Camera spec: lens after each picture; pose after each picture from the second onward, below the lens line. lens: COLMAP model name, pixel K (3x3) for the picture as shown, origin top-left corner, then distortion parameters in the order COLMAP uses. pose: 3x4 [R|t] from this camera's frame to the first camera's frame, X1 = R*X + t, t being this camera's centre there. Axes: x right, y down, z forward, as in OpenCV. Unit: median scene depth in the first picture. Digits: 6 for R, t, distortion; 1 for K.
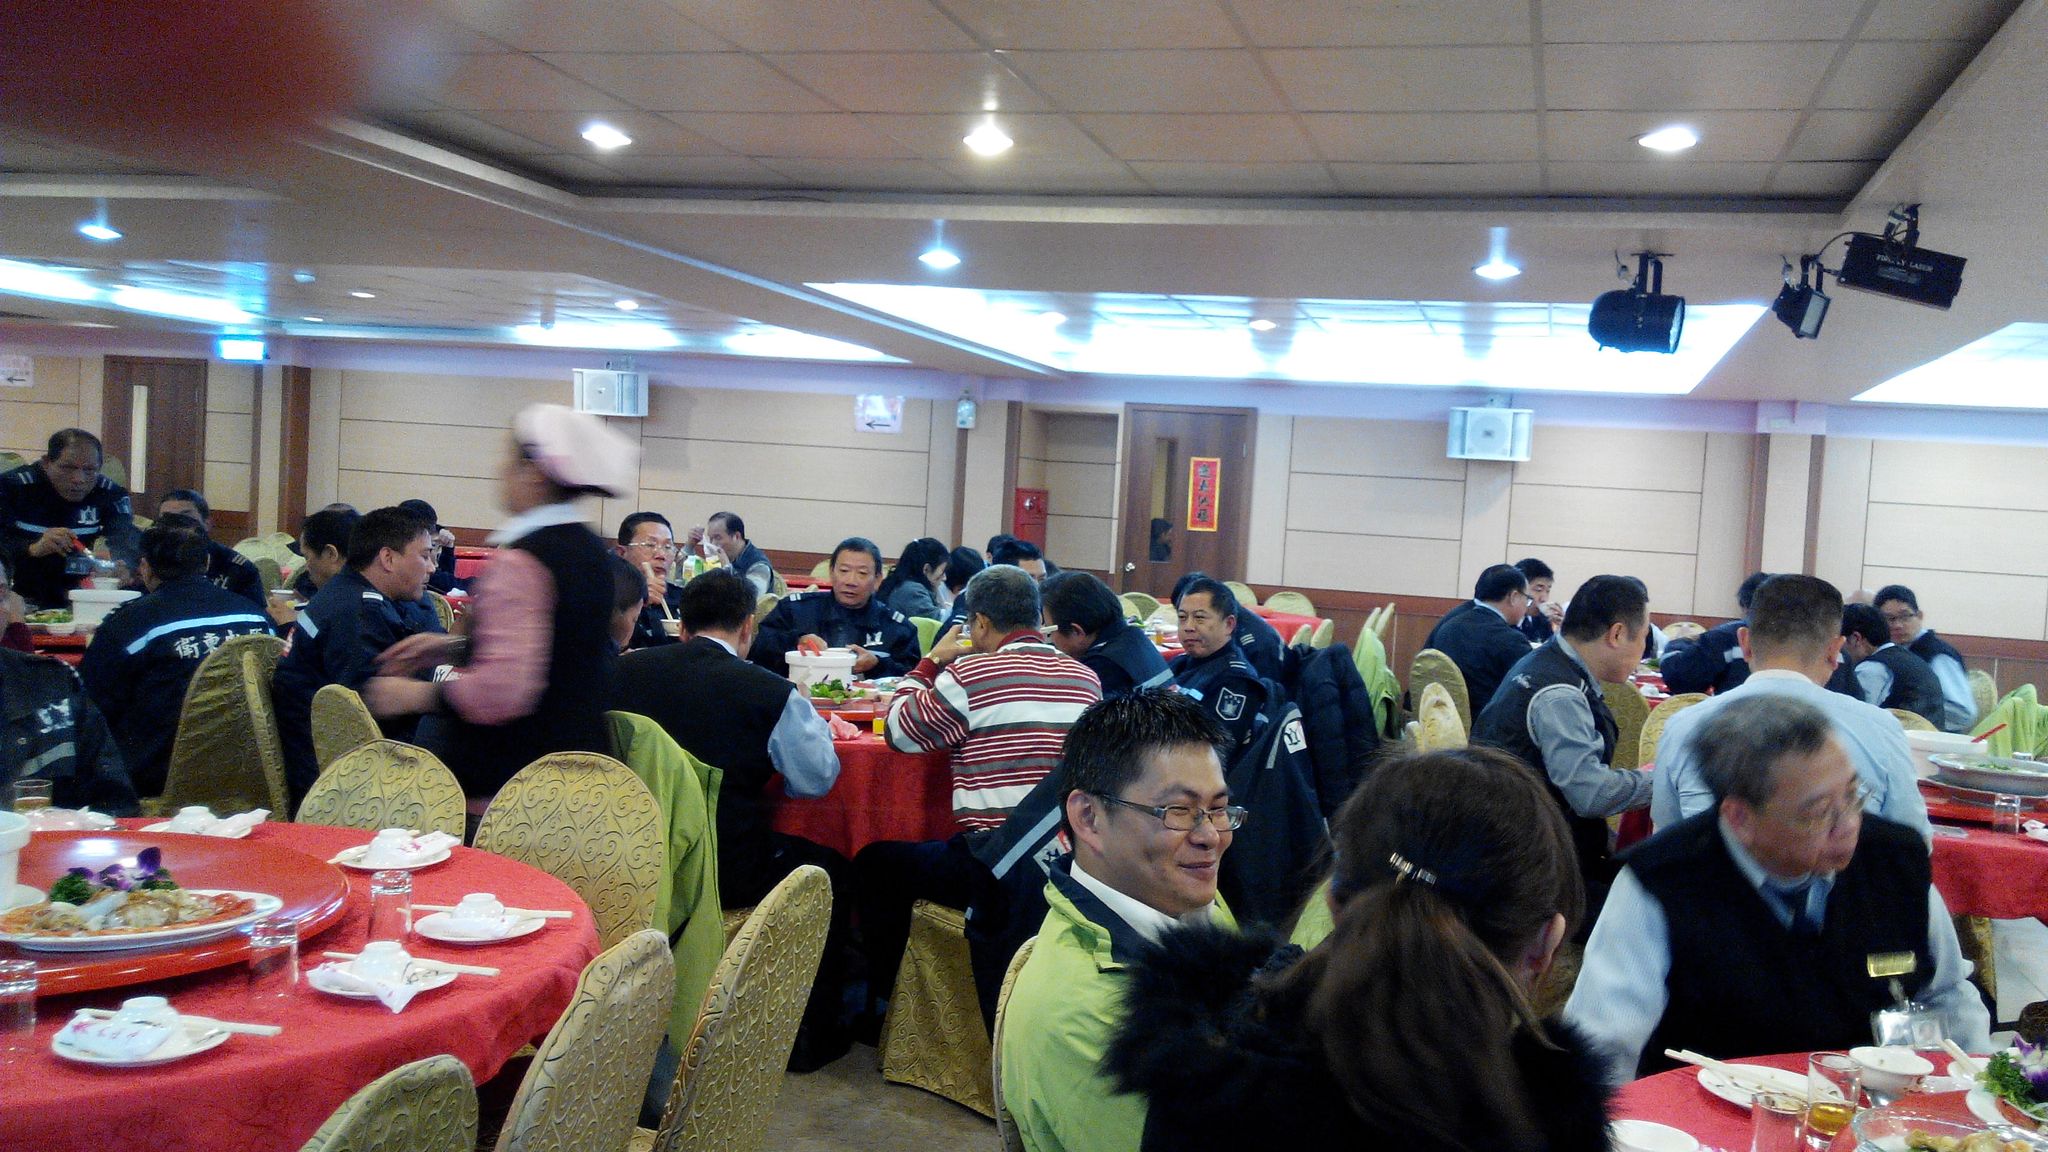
lens RADIAL K [[1676.5, 0, 1024.0], [0, 1676.5, 576.0], [0, 0, 1]] dist [0.070378, -0.186860]
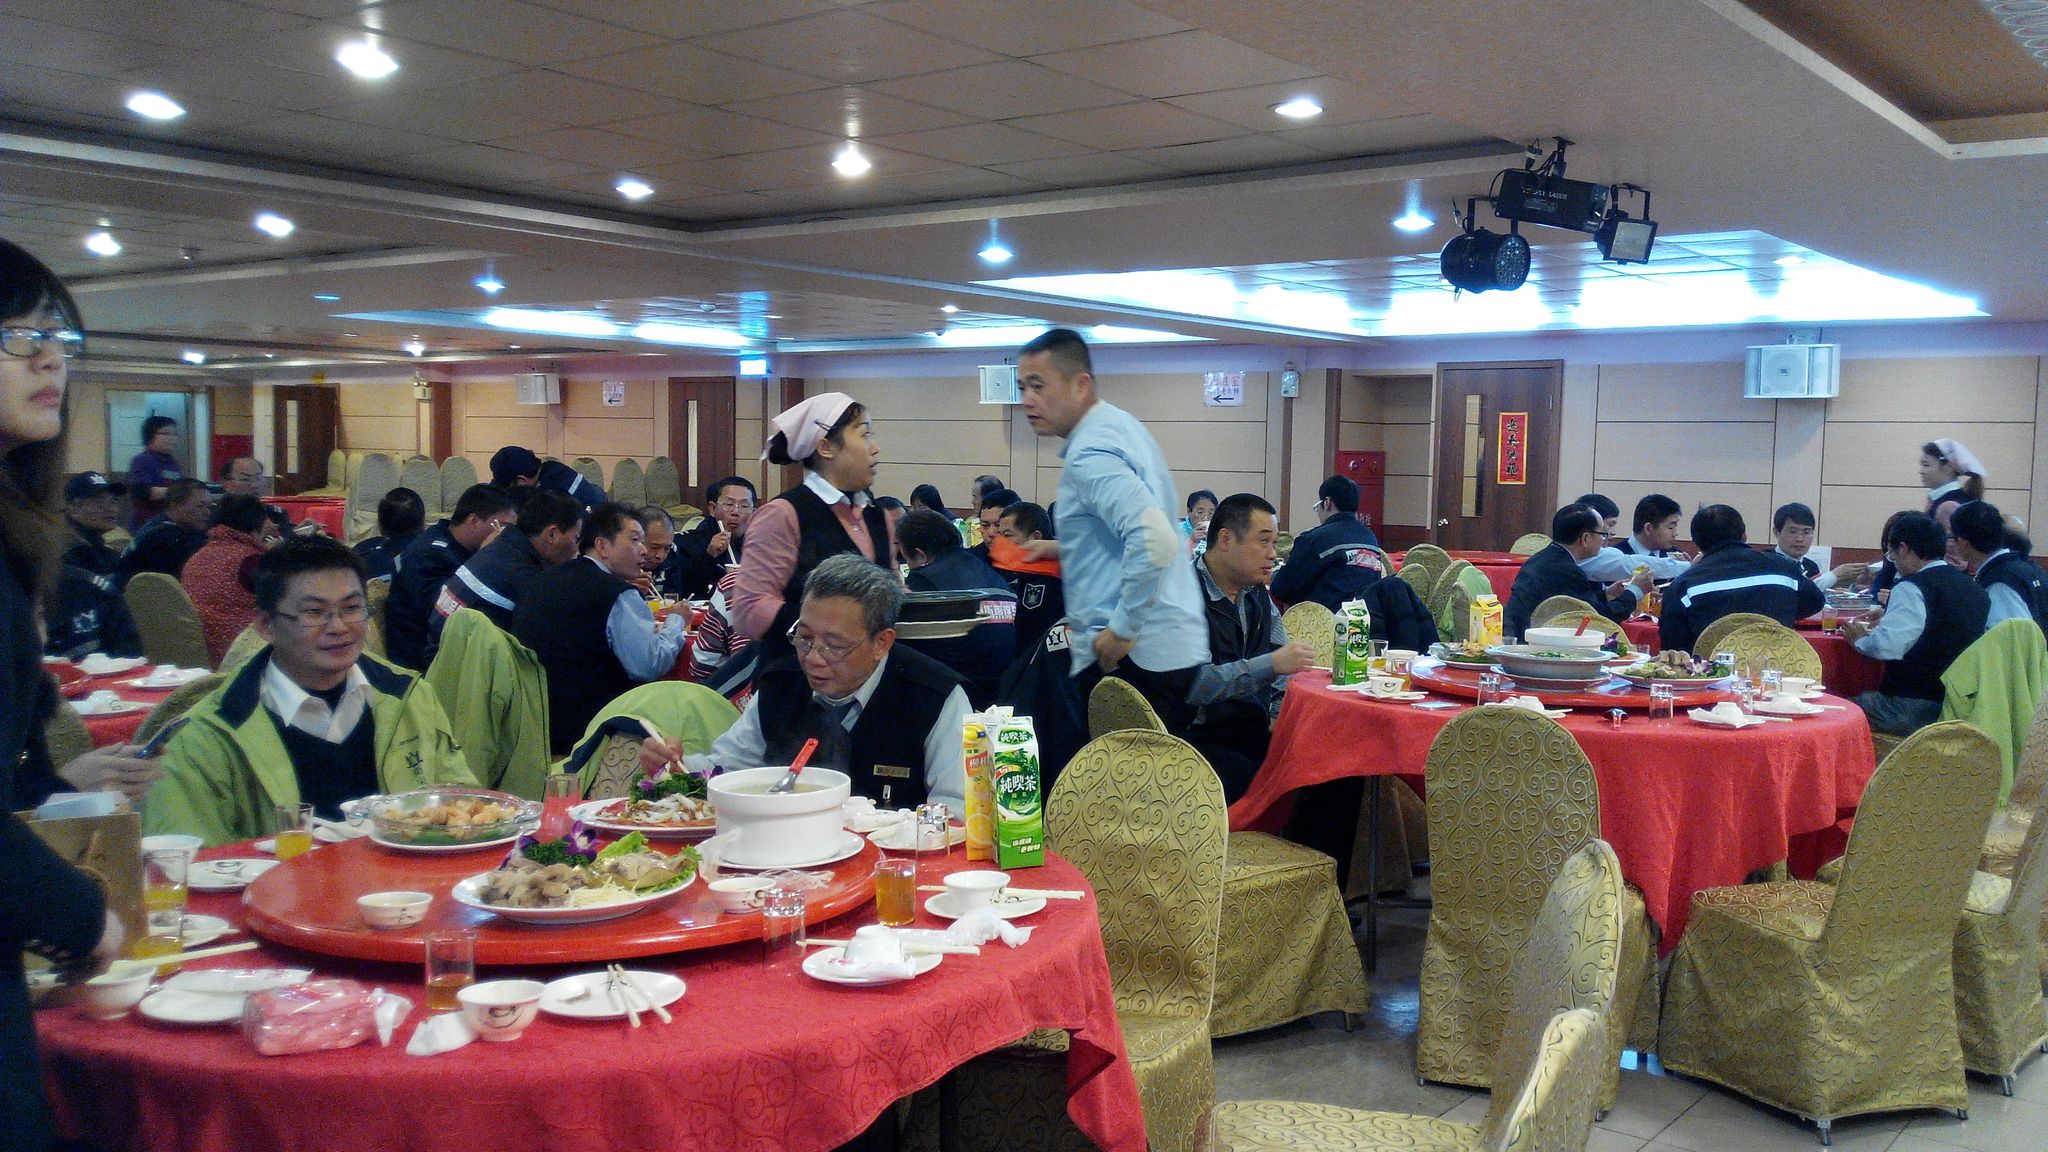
lens RADIAL K [[1676.5, 0, 1024.0], [0, 1676.5, 576.0], [0, 0, 1]] dist [0.070378, -0.186860]
pose [[0.933539, -0.019724, -0.357933, 0.204628], [0.022910, 0.999727, 0.004662, 0.016705], [0.357743, -0.012552, 0.933736, -0.048686]]
